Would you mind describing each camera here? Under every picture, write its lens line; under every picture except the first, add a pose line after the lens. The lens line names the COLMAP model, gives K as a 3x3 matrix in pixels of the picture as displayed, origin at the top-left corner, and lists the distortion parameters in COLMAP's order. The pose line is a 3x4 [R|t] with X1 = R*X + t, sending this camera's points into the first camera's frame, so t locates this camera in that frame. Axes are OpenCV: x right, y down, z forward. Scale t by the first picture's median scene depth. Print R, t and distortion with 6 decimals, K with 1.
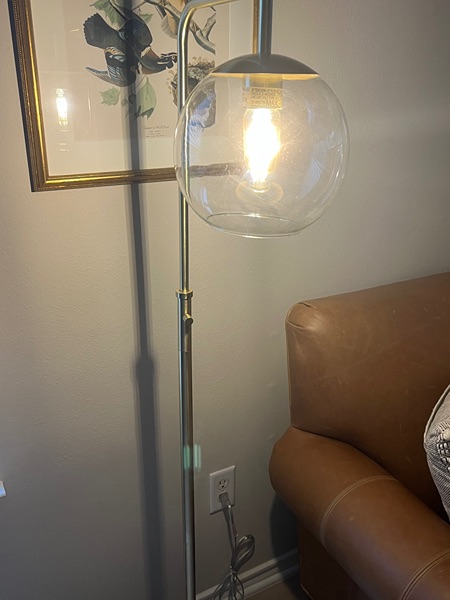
lens RADIAL K [[578.5, 0, 223.0], [0, 578.5, 300.5], [0, 0, 1]] dist [0.015452, 0.000000]
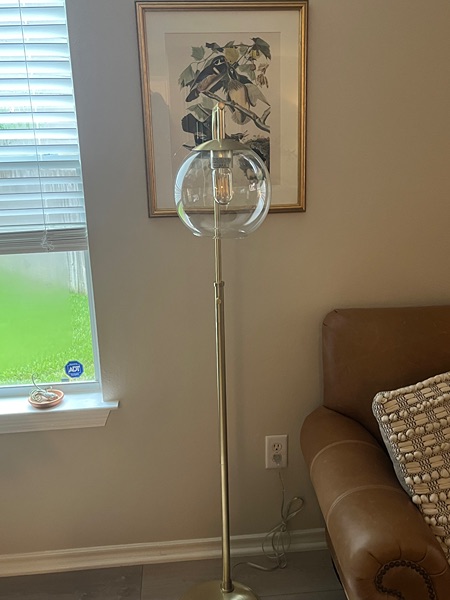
lens RADIAL K [[578.5, 0, 223.7], [0, 578.5, 304.1], [0, 0, 1]] dist [0.015452, 0.000000]
pose [[0.911422, 0.083127, -0.402988, 0.543787], [-0.120745, 0.990296, -0.068810, 0.139280], [0.393357, 0.111374, 0.912615, -0.386697]]
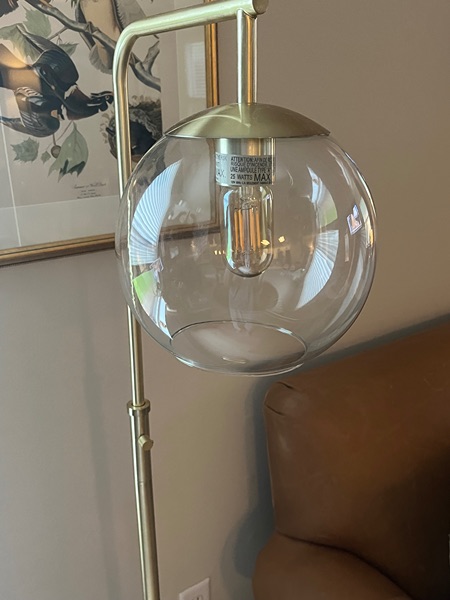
lens RADIAL K [[578.5, 0, 223.9], [0, 578.5, 294.7], [0, 0, 1]] dist [0.015452, 0.000000]
pose [[0.994343, -0.055901, 0.090316, -0.015286], [0.059799, 0.997366, -0.041043, -0.113873], [-0.087784, 0.046212, 0.995067, 0.224603]]
